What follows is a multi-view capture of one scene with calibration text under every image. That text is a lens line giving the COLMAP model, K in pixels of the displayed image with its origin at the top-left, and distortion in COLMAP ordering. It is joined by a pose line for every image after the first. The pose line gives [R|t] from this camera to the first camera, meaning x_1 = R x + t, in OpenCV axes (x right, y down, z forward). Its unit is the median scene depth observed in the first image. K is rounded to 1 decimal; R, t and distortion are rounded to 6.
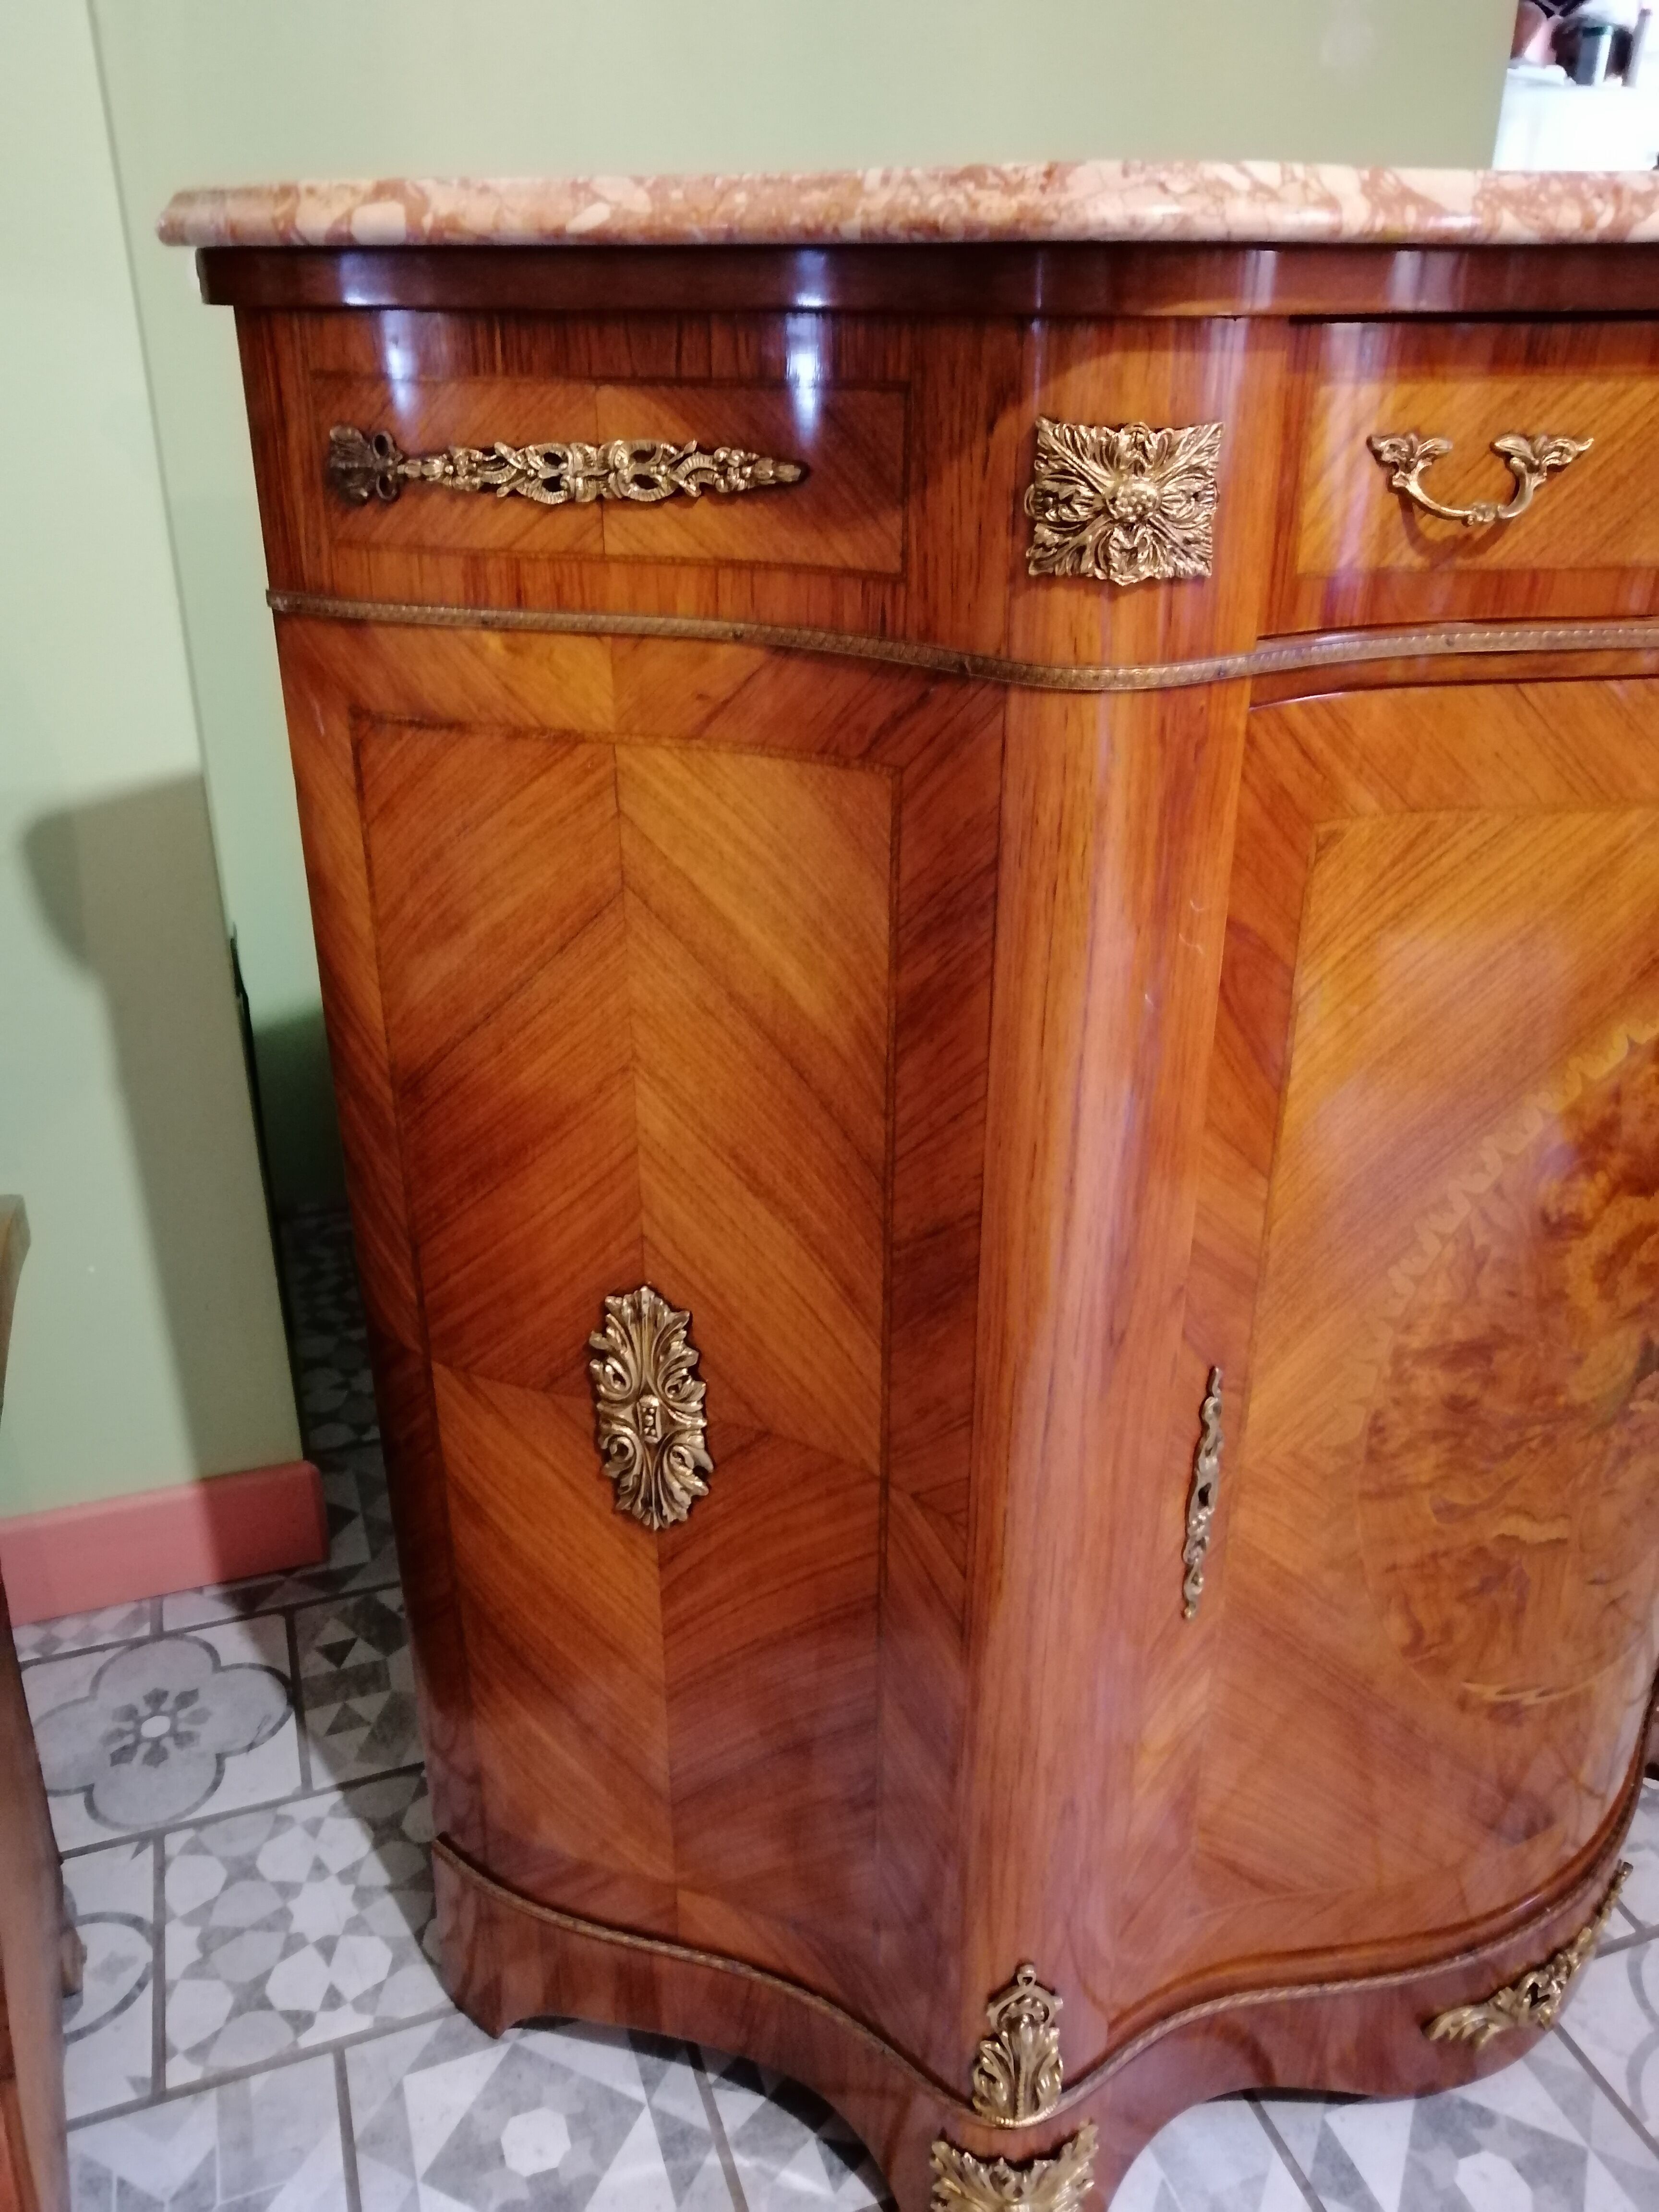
lens RADIAL K [[1706.2, 0, 829.5], [0, 1706.2, 1106.0], [0, 0, 1]] dist [-0.037140, 0.072381]
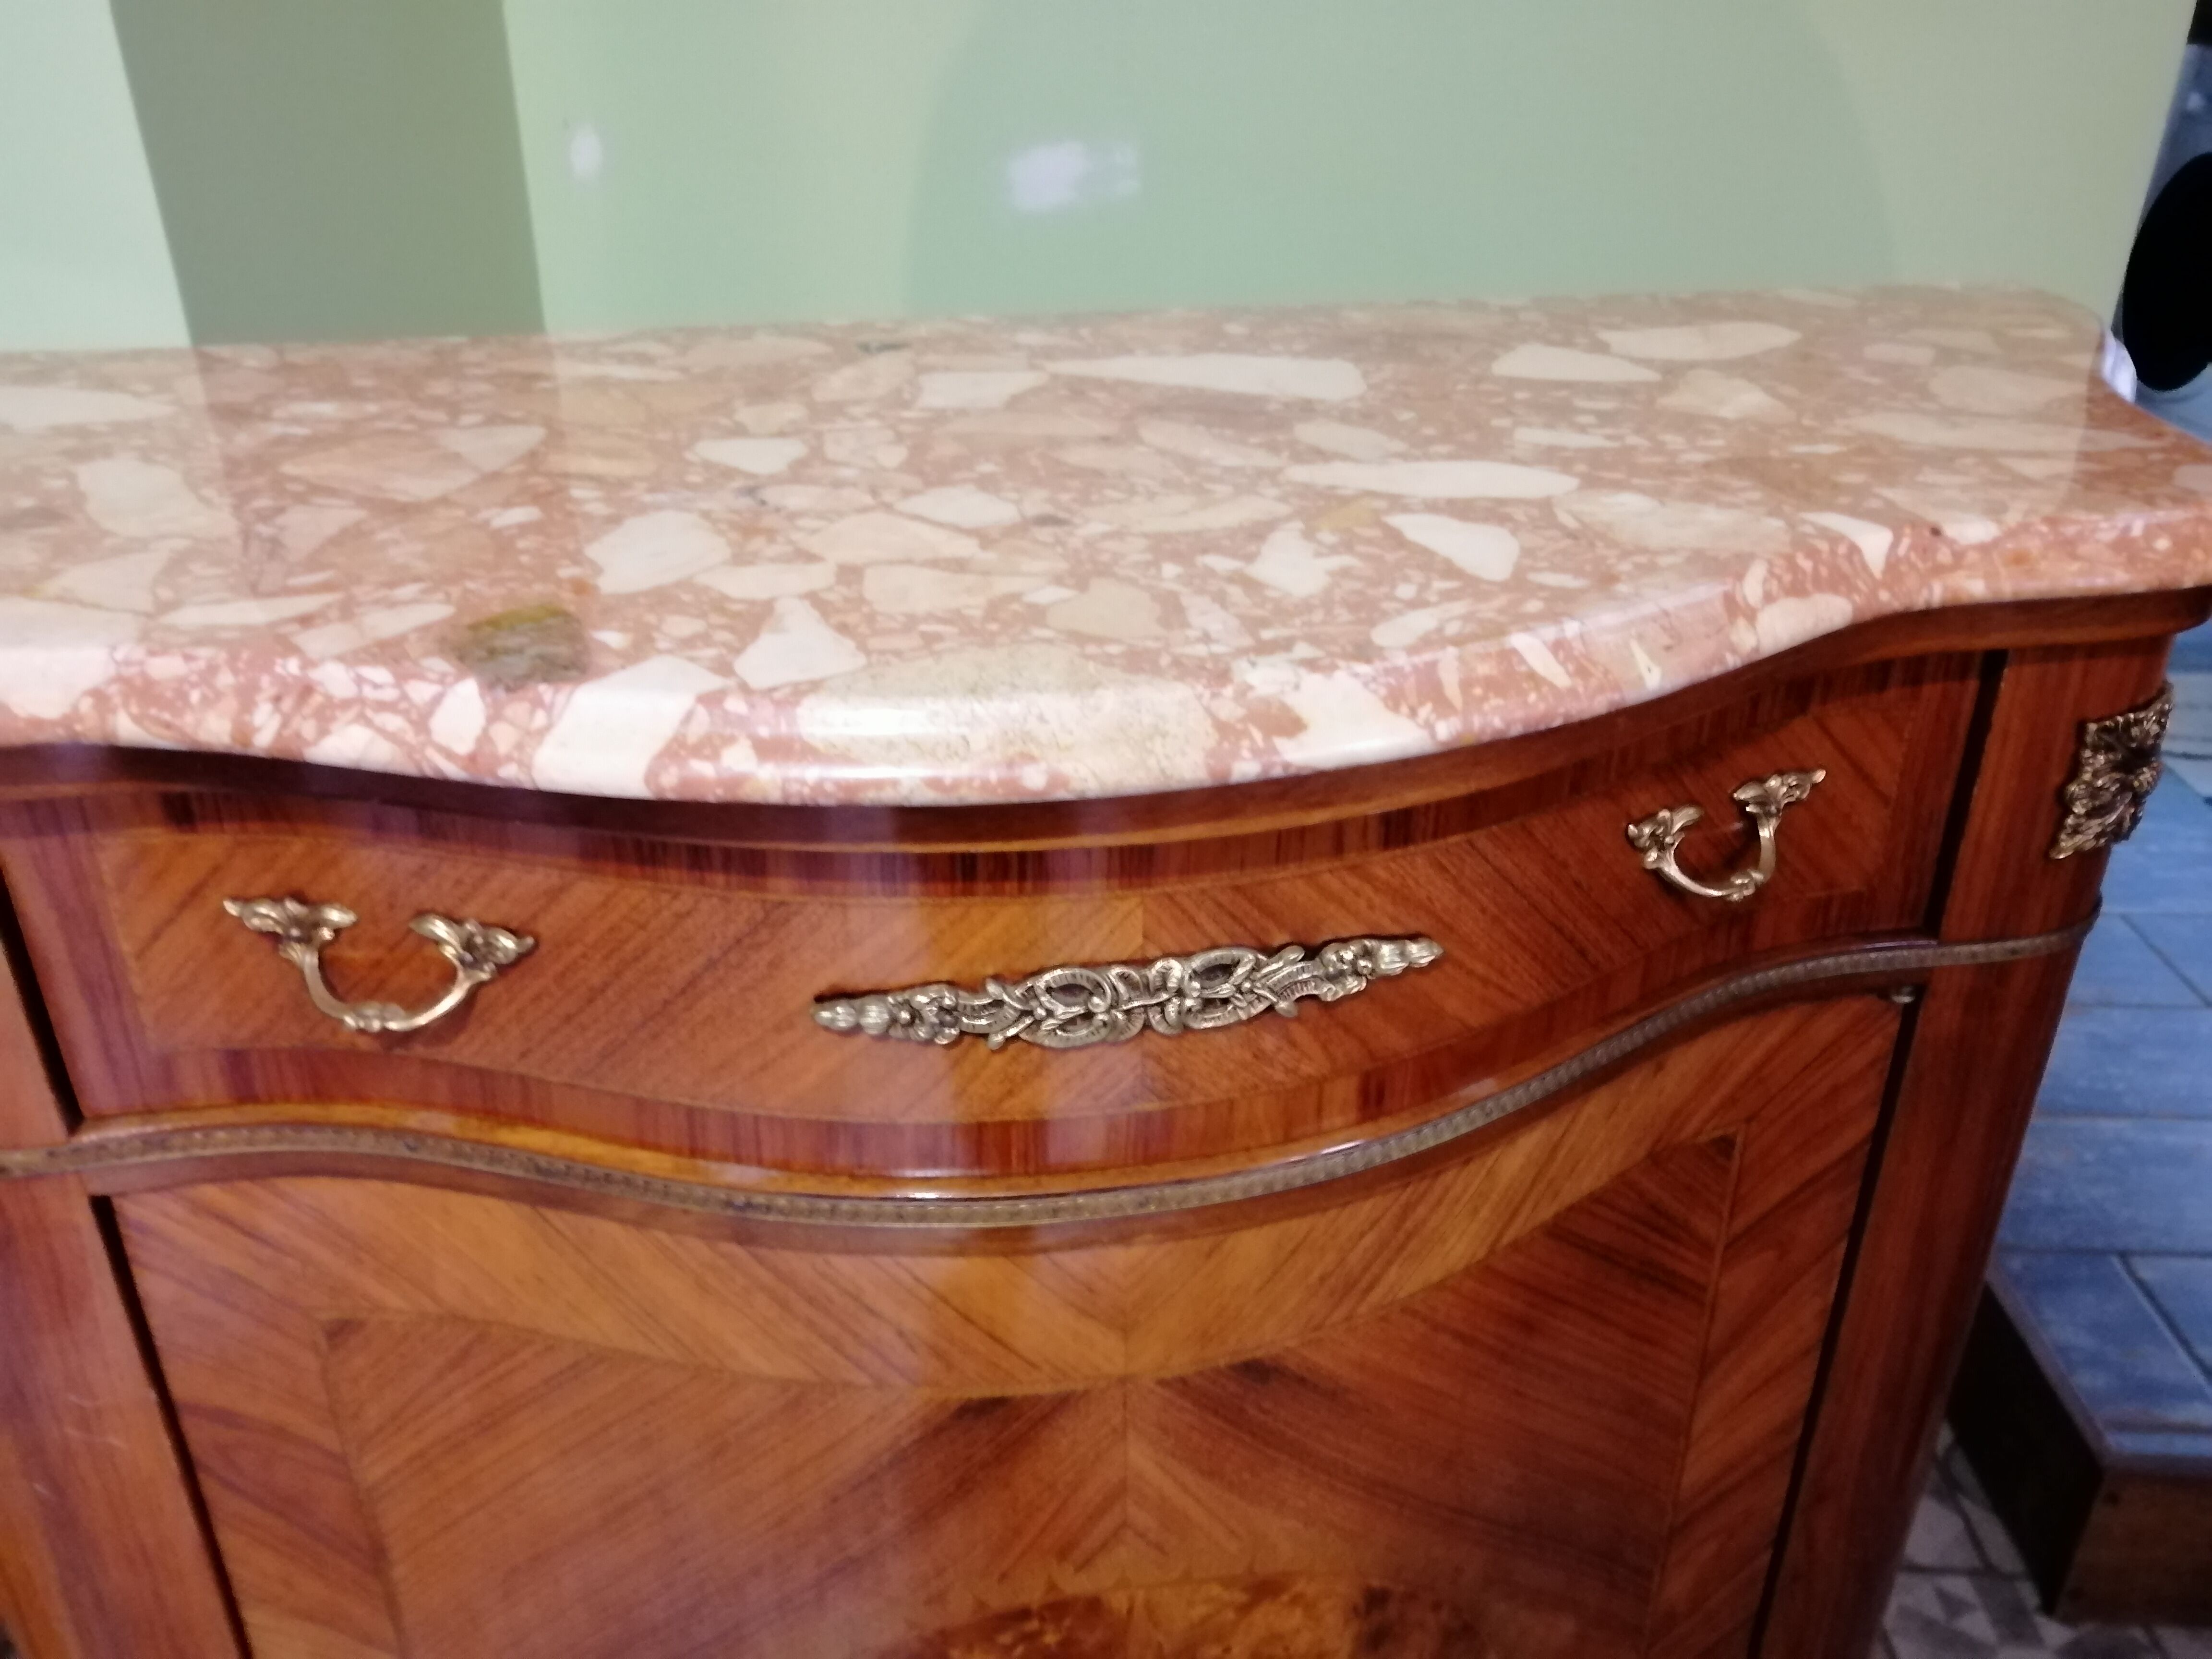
lens RADIAL K [[1706.2, 0, 1142.0], [0, 1706.2, 822.0], [0, 0, 1]] dist [-0.037140, 0.072381]
pose [[0.915930, 0.184226, -0.356556, 0.729833], [-0.174127, 0.982861, 0.060525, -0.417748], [0.361596, 0.006649, 0.932311, 0.347947]]
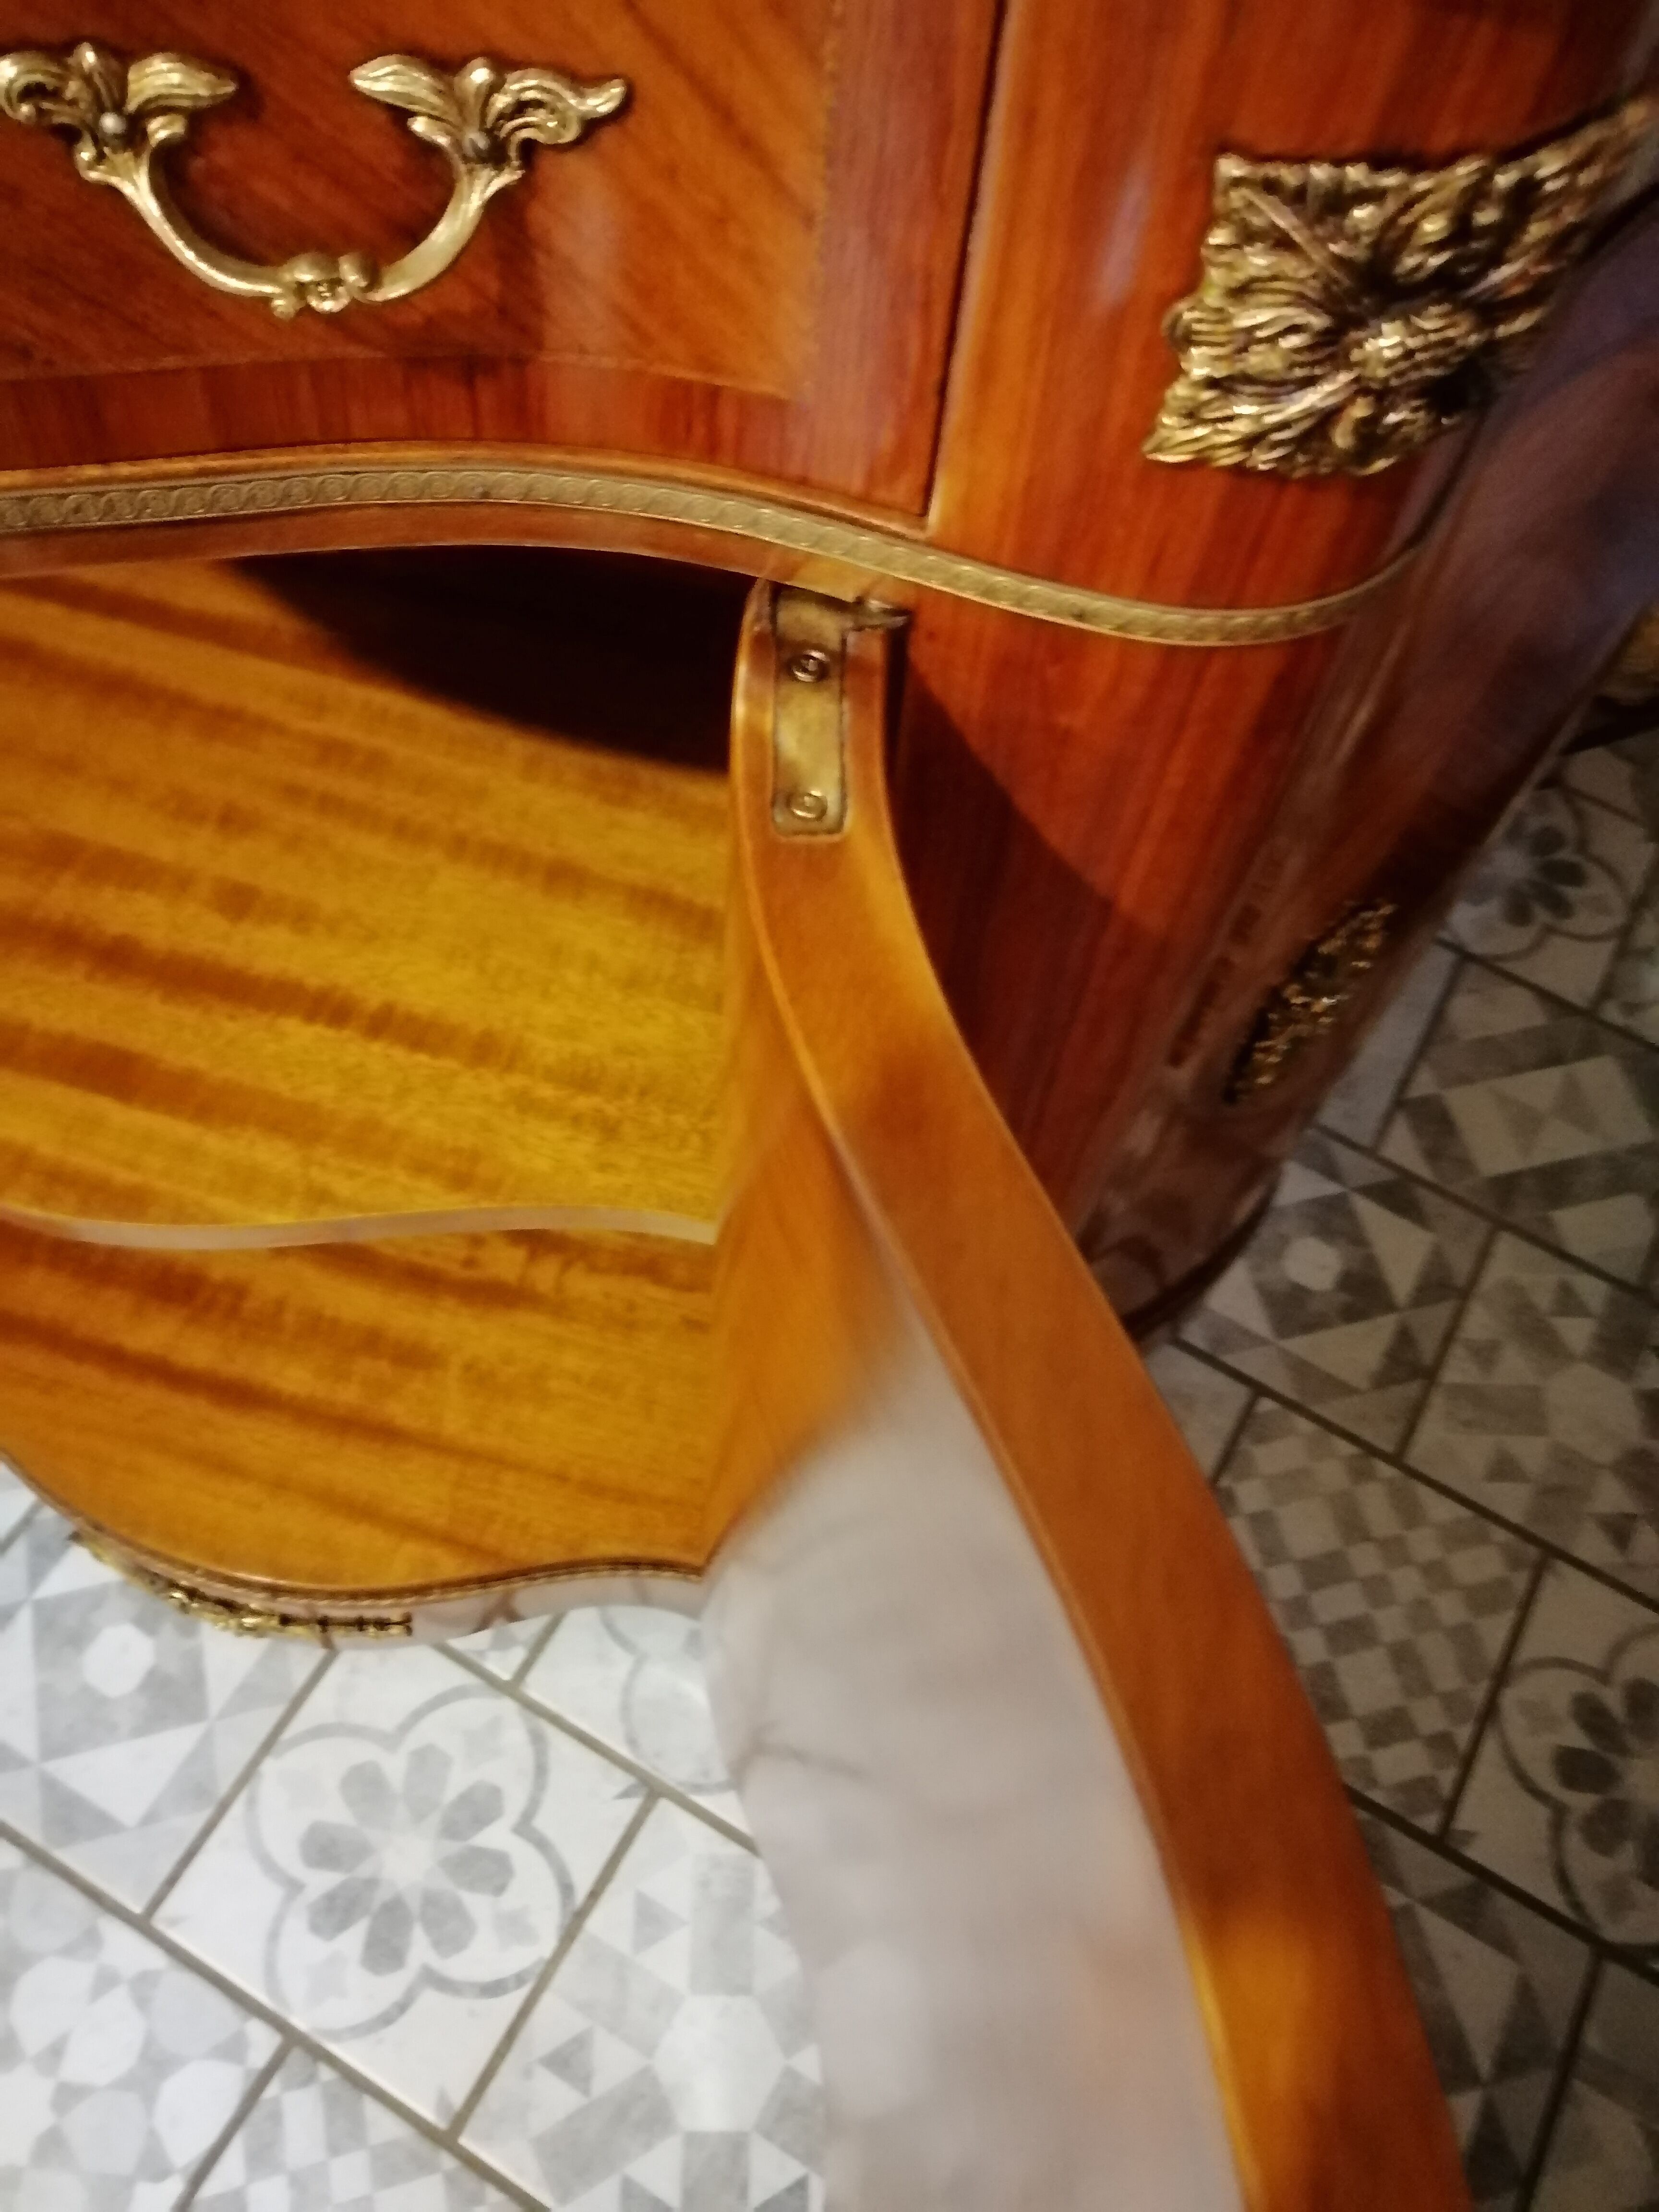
lens RADIAL K [[1706.2, 0, 829.5], [0, 1706.2, 1106.0], [0, 0, 1]] dist [-0.037140, 0.072381]
pose [[0.640418, 0.687812, -0.341731, 0.992020], [-0.371641, 0.666911, 0.645842, -0.534996], [0.672122, -0.286607, 0.682721, 0.830637]]
